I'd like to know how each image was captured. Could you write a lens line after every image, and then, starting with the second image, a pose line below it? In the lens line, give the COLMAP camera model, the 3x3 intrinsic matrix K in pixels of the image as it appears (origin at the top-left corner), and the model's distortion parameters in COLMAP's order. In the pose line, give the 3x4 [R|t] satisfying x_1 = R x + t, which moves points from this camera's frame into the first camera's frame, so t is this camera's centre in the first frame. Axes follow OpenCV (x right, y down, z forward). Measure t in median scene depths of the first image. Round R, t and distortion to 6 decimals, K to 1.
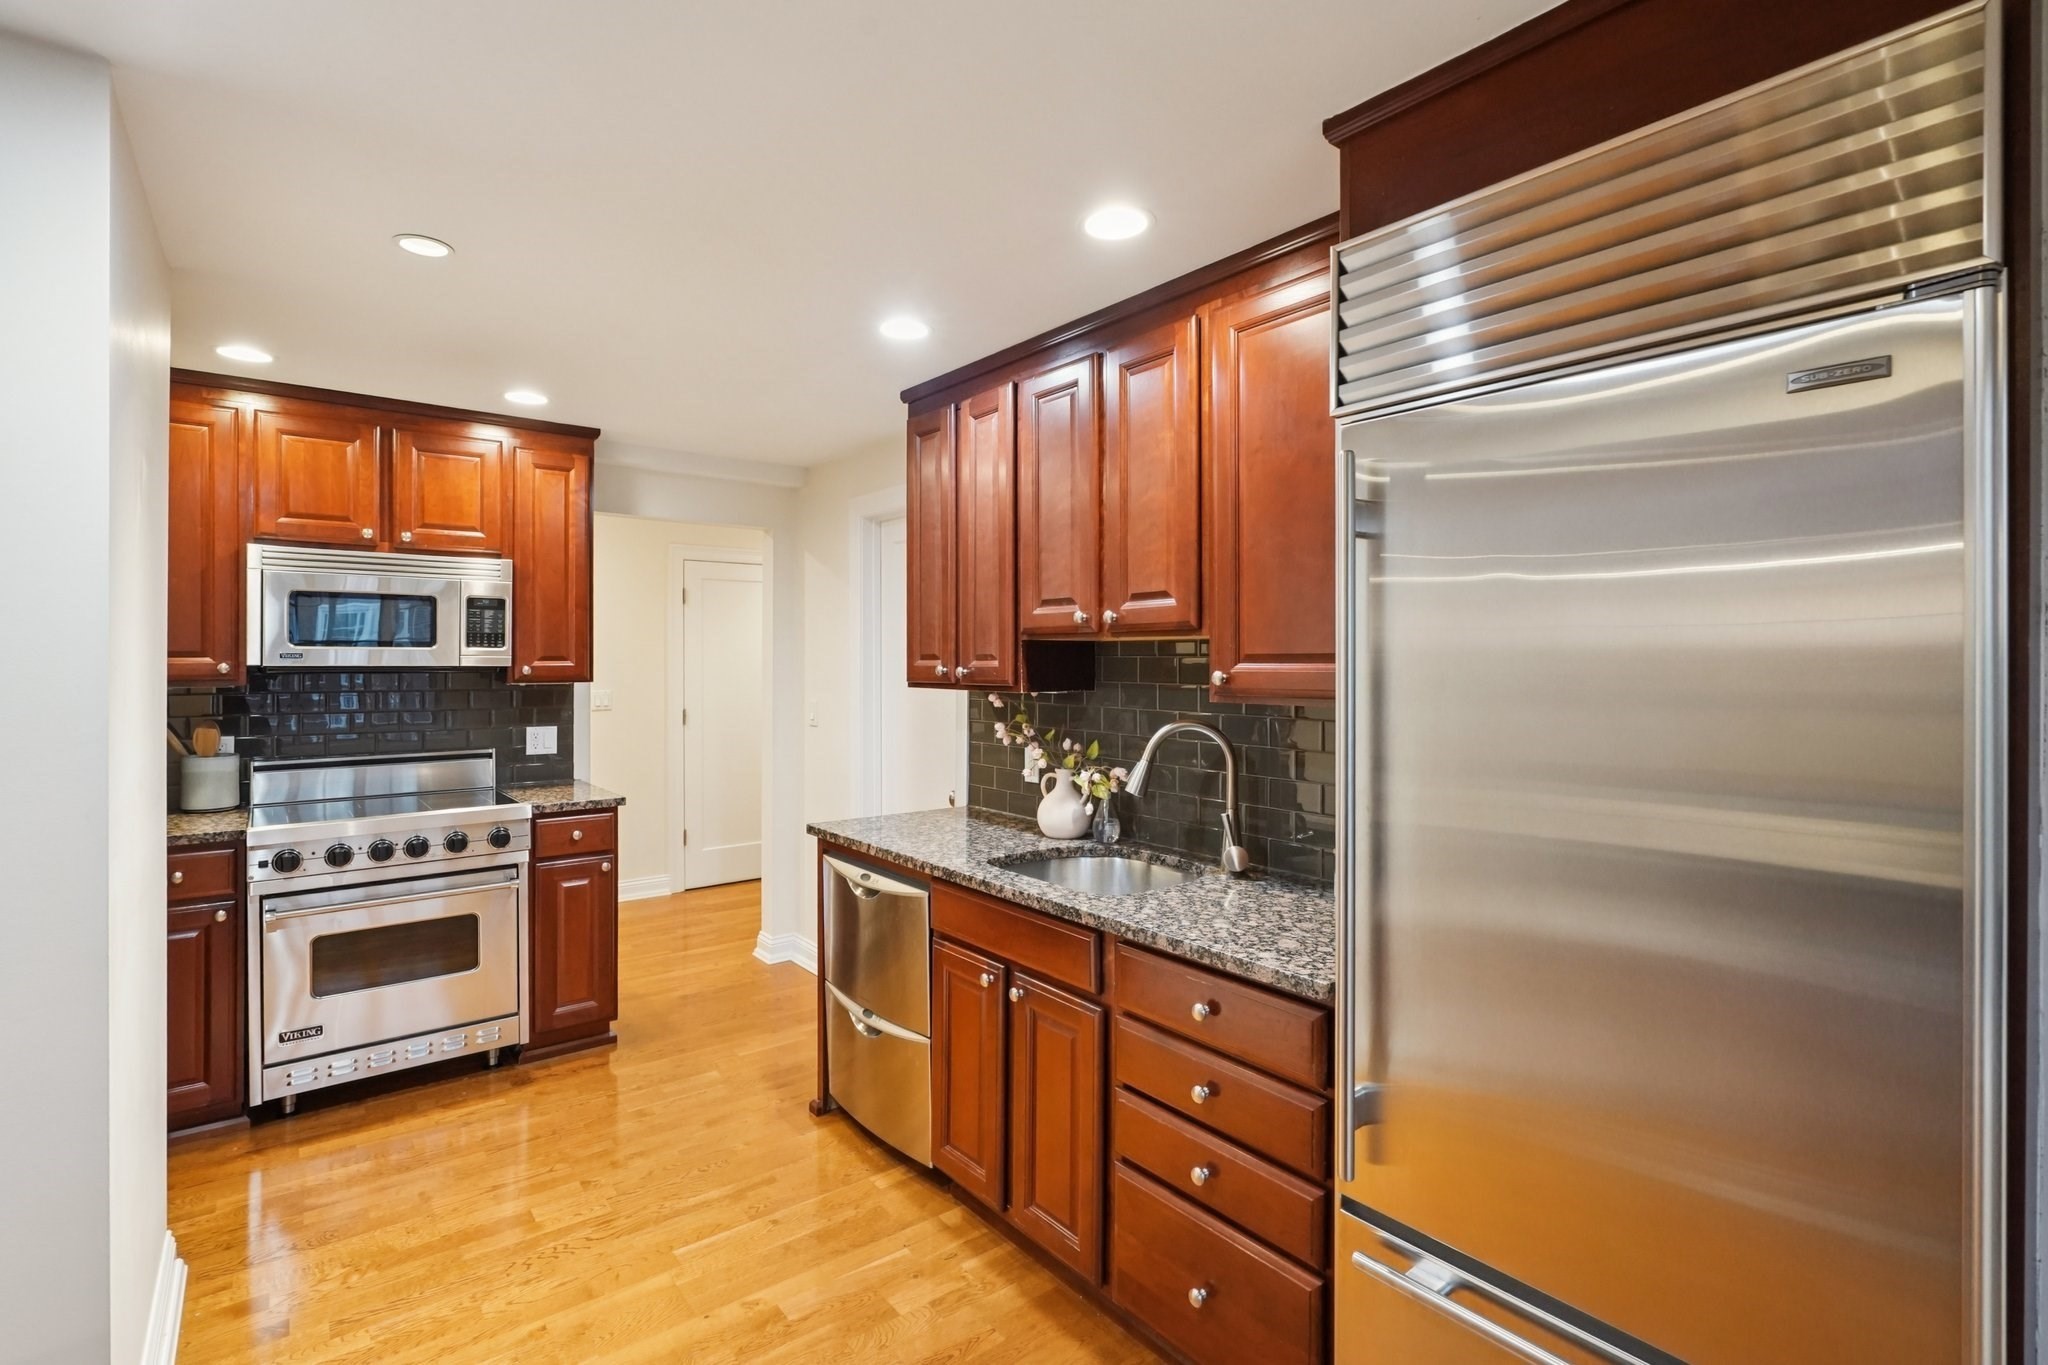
lens RADIAL K [[942.2, 0, 1056.6], [0, 942.2, 654.5], [0, 0, 1]] dist [-0.031739, 0.011628]
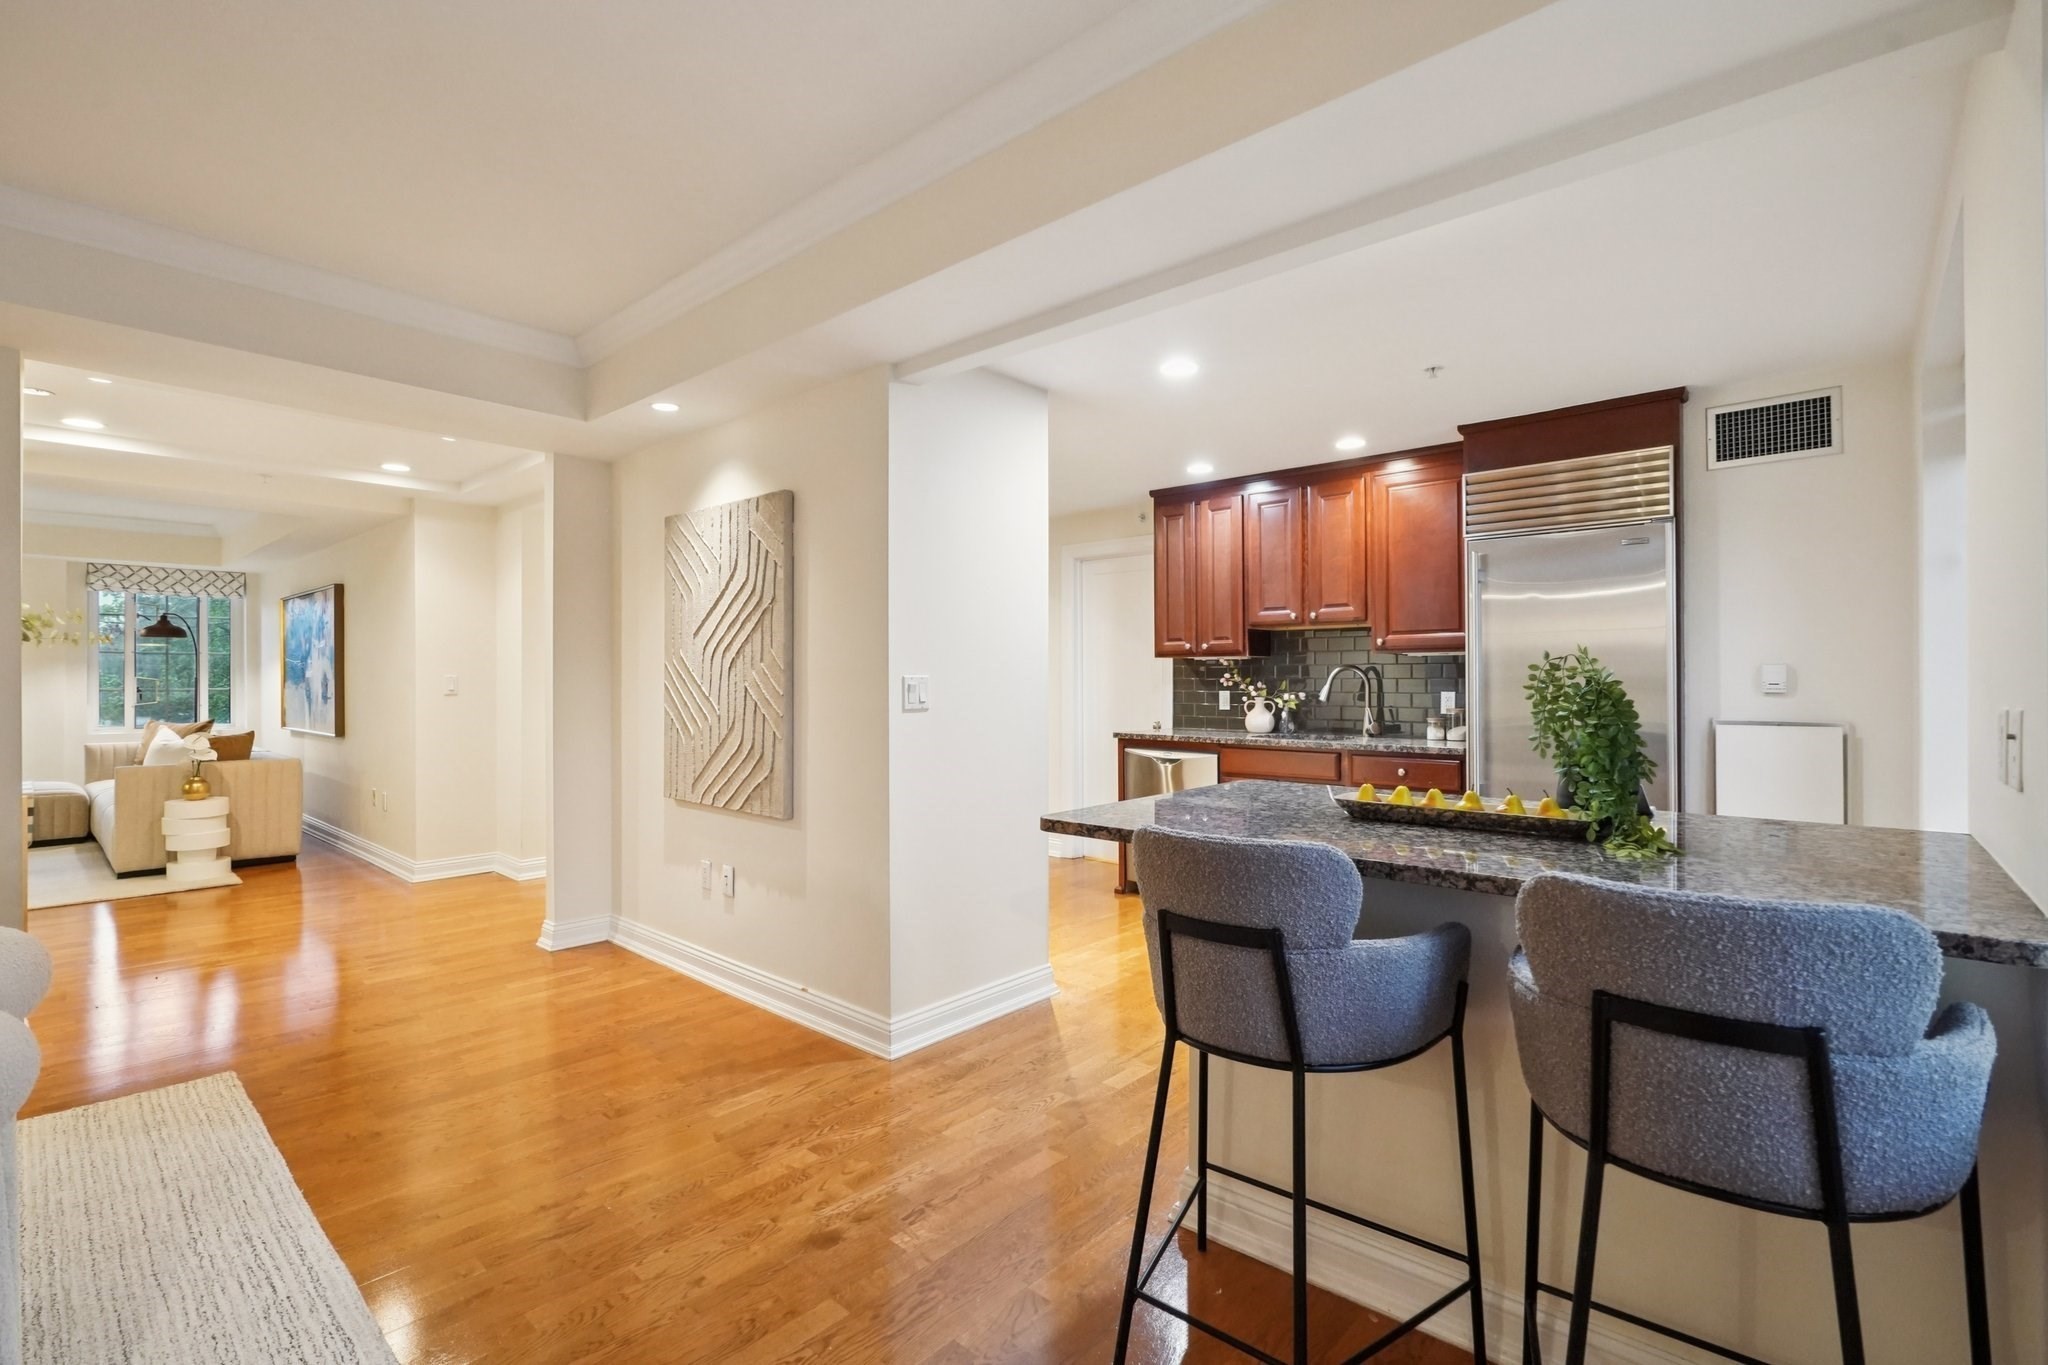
lens RADIAL K [[942.2, 0, 1045.3], [0, 942.2, 666.0], [0, 0, 1]] dist [-0.031739, 0.011628]
pose [[0.985098, 0.000119, 0.171995, -0.754388], [0.001752, 0.999941, -0.010726, 0.078956], [-0.171986, 0.010868, 0.985039, -0.802357]]
